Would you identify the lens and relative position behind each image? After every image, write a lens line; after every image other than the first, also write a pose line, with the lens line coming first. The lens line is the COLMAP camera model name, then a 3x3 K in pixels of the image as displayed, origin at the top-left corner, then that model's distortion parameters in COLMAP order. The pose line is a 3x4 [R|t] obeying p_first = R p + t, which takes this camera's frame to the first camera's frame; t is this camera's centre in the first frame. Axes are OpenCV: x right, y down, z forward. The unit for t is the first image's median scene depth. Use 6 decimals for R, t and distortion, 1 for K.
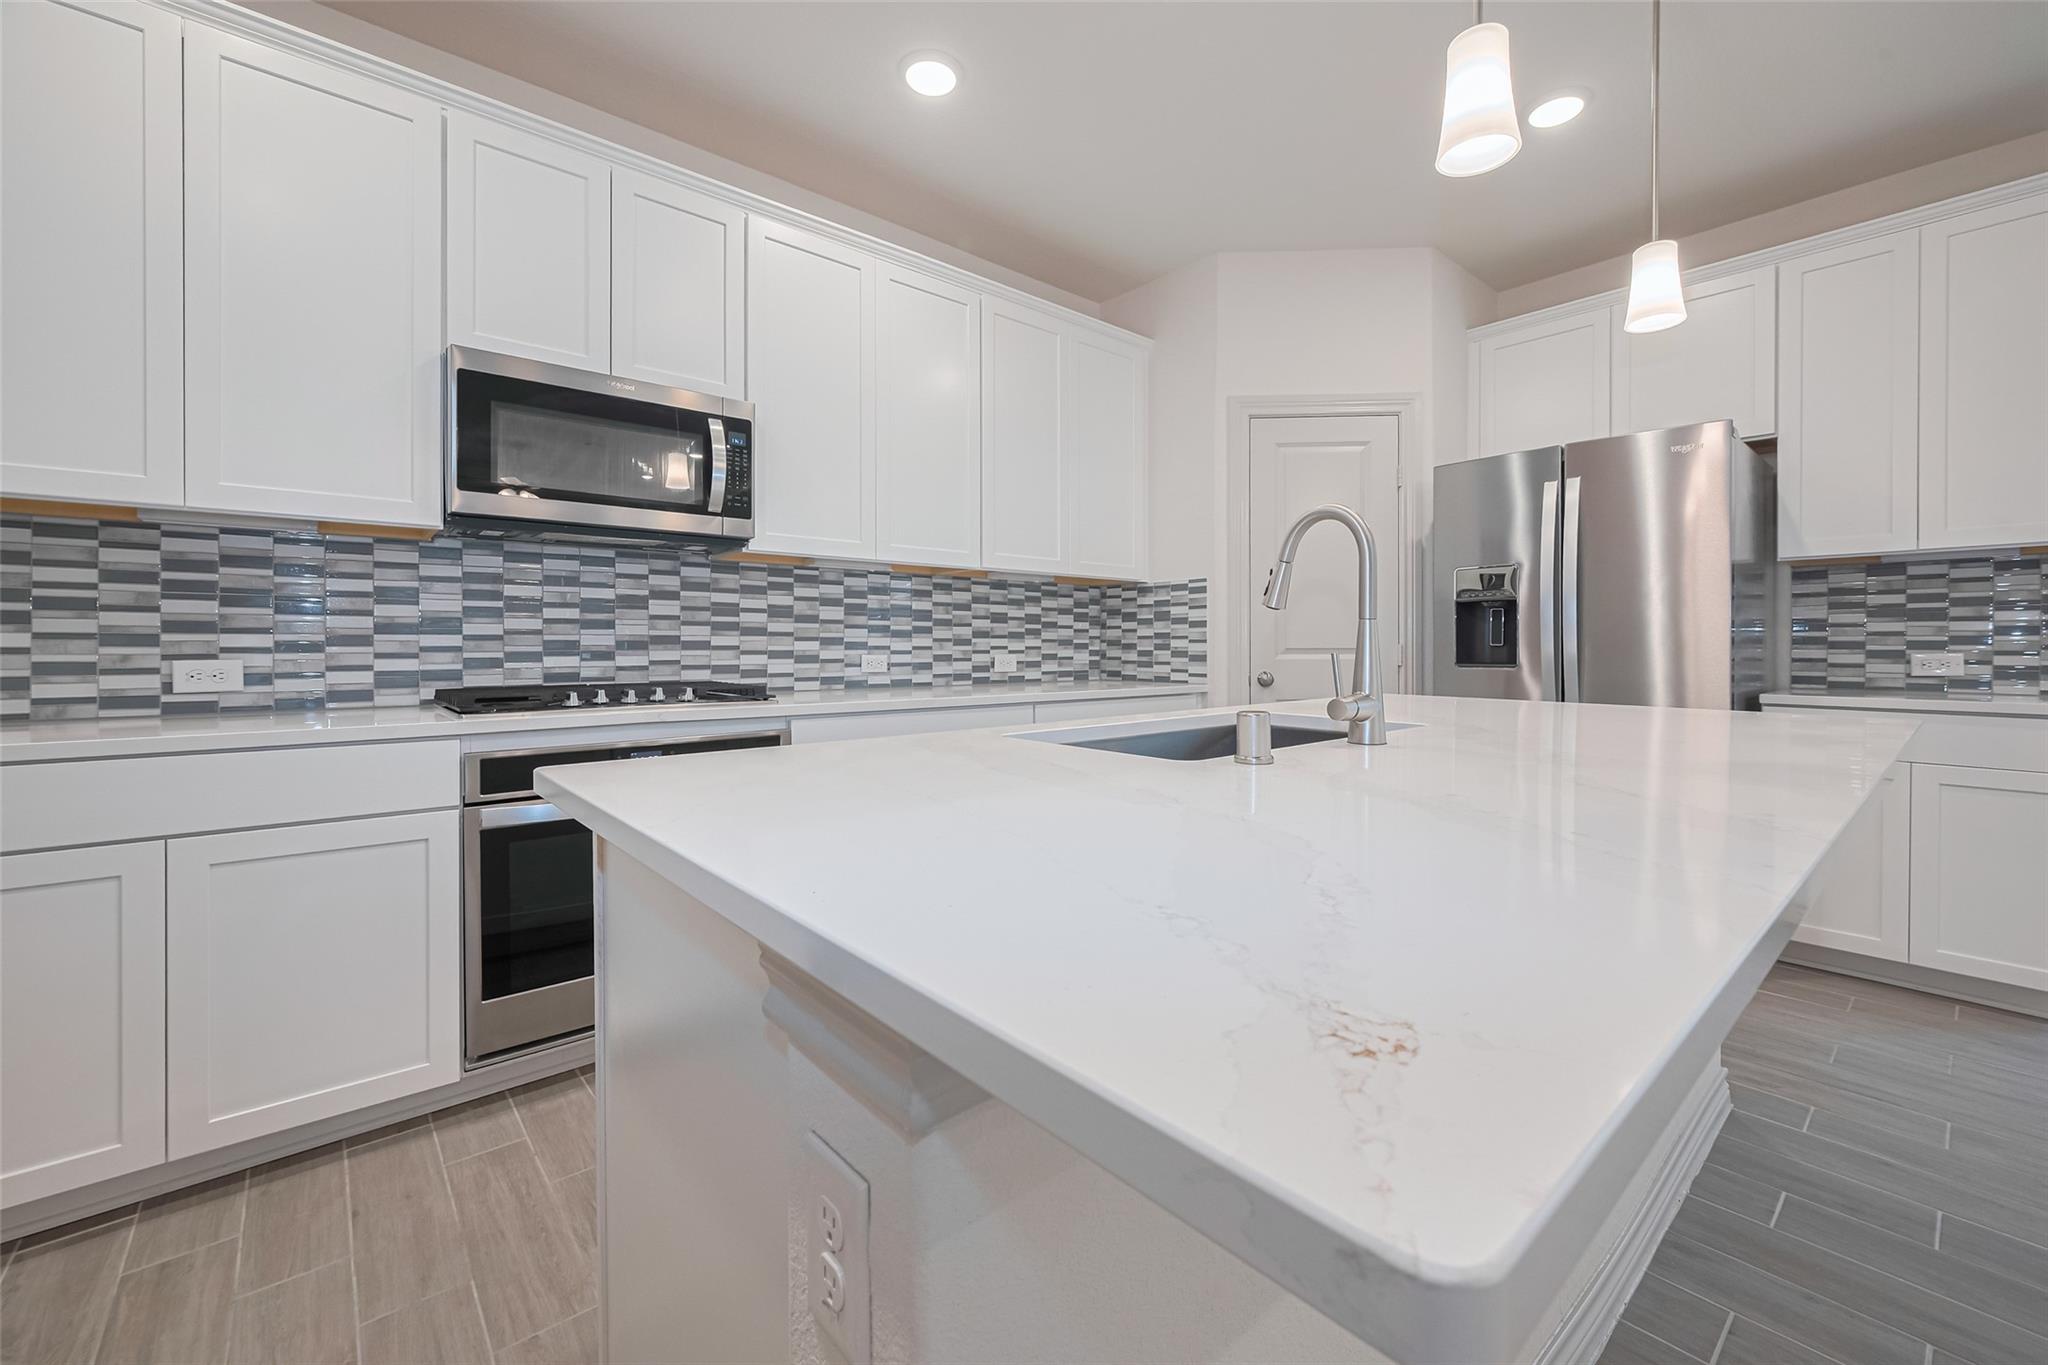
lens RADIAL K [[825.0, 0, 1019.9], [0, 825.0, 636.8], [0, 0, 1]] dist [0.000020, 0.000317]
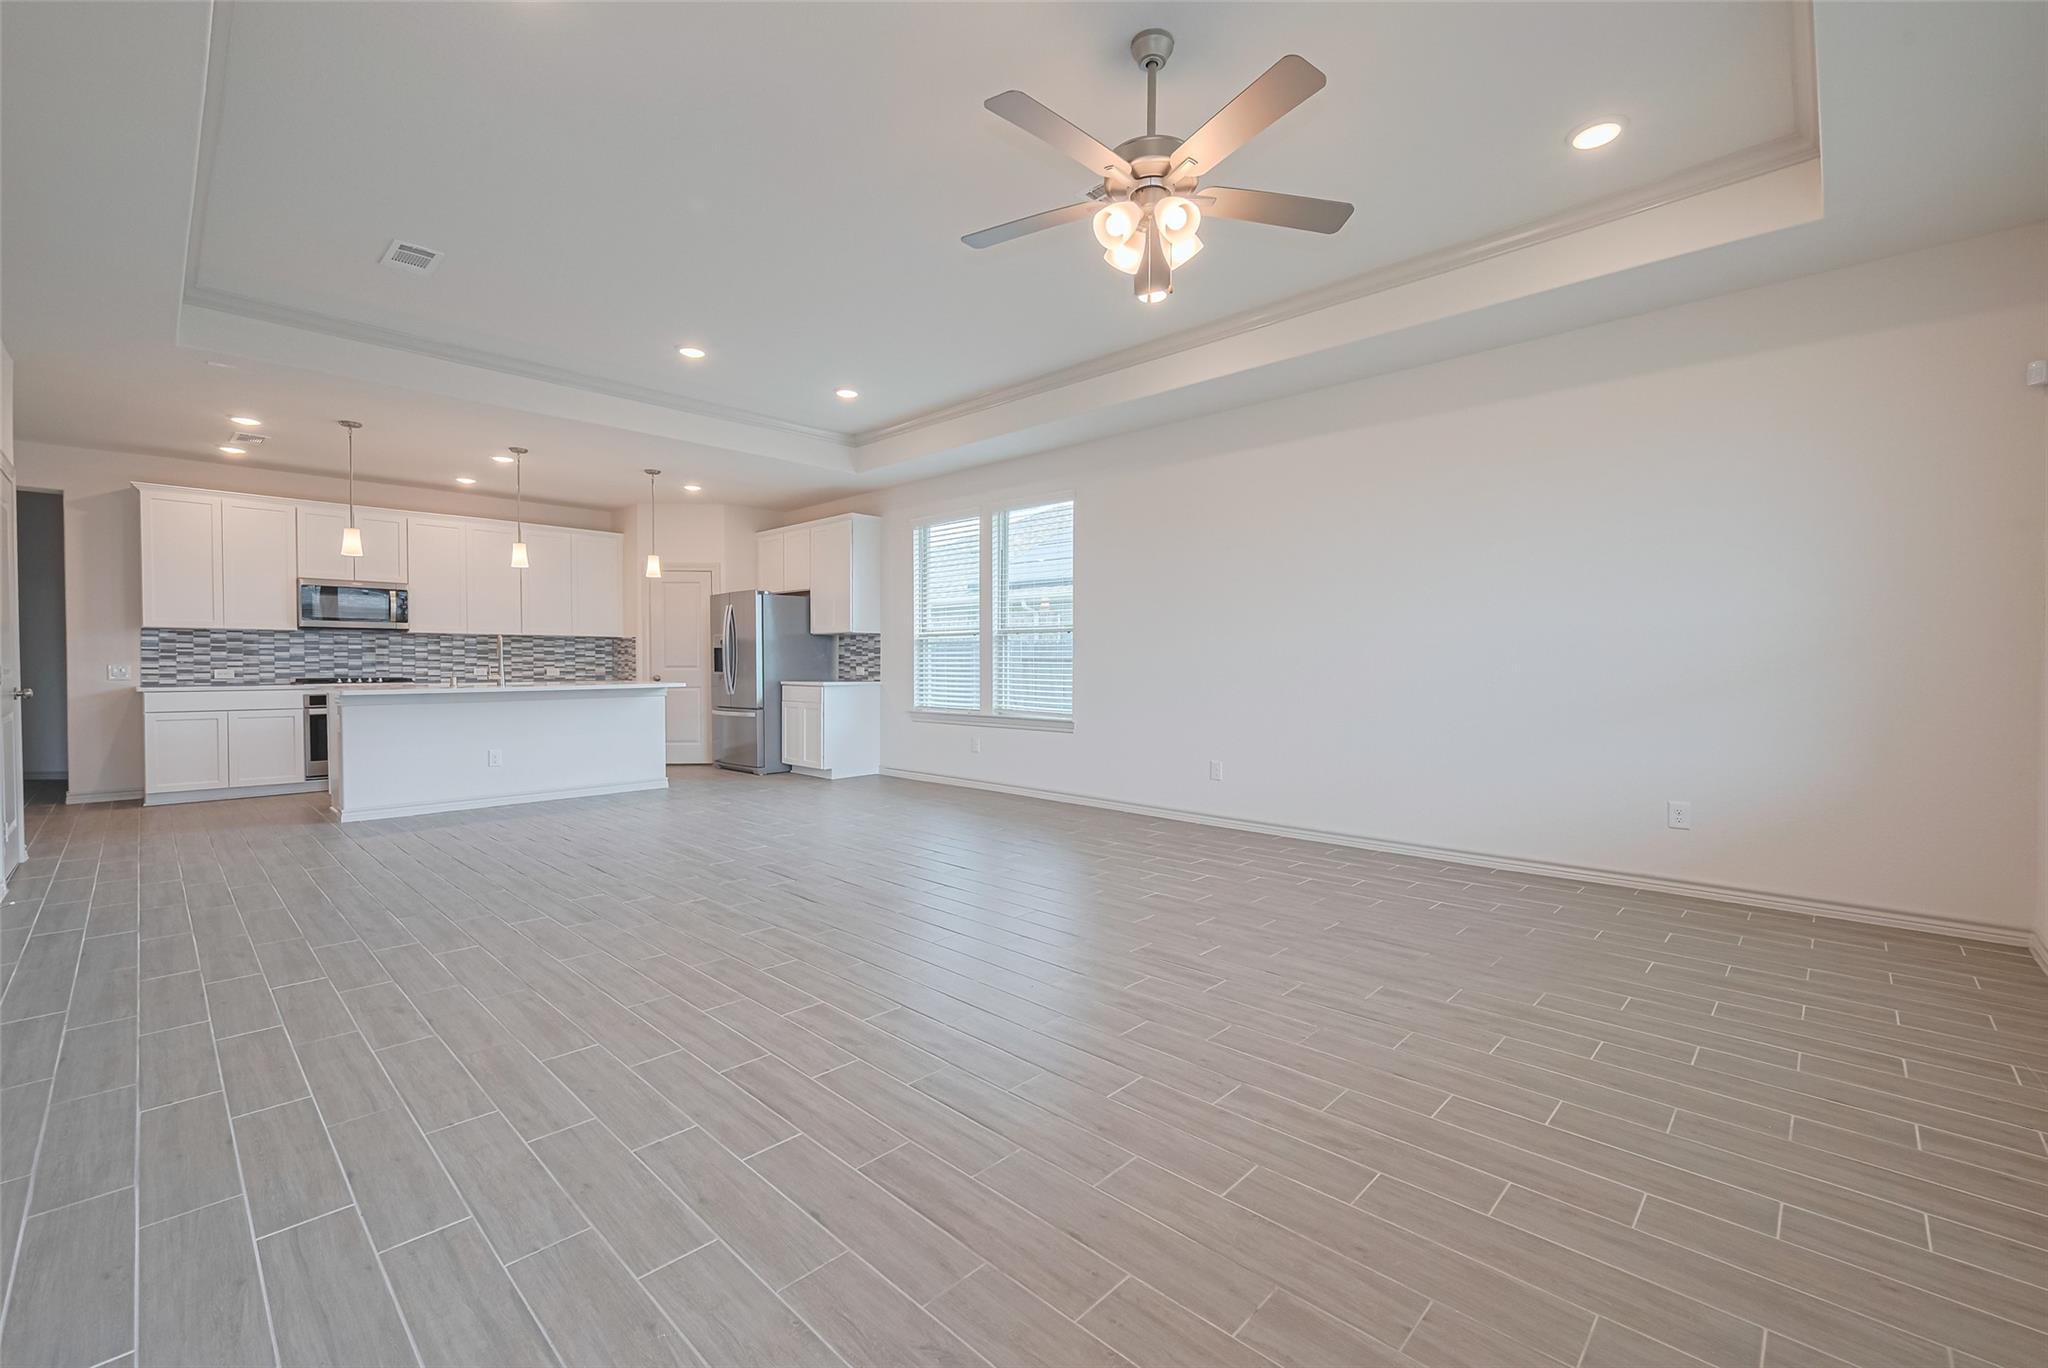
lens RADIAL K [[845.4, 0, 1021.2], [0, 845.4, 667.9], [0, 0, 1]] dist [0.000695, 0.000146]
pose [[0.995074, -0.000981, 0.099127, 1.623485], [-0.000601, 0.999873, 0.015920, -0.029128], [-0.099130, -0.015901, 0.994947, -2.335772]]
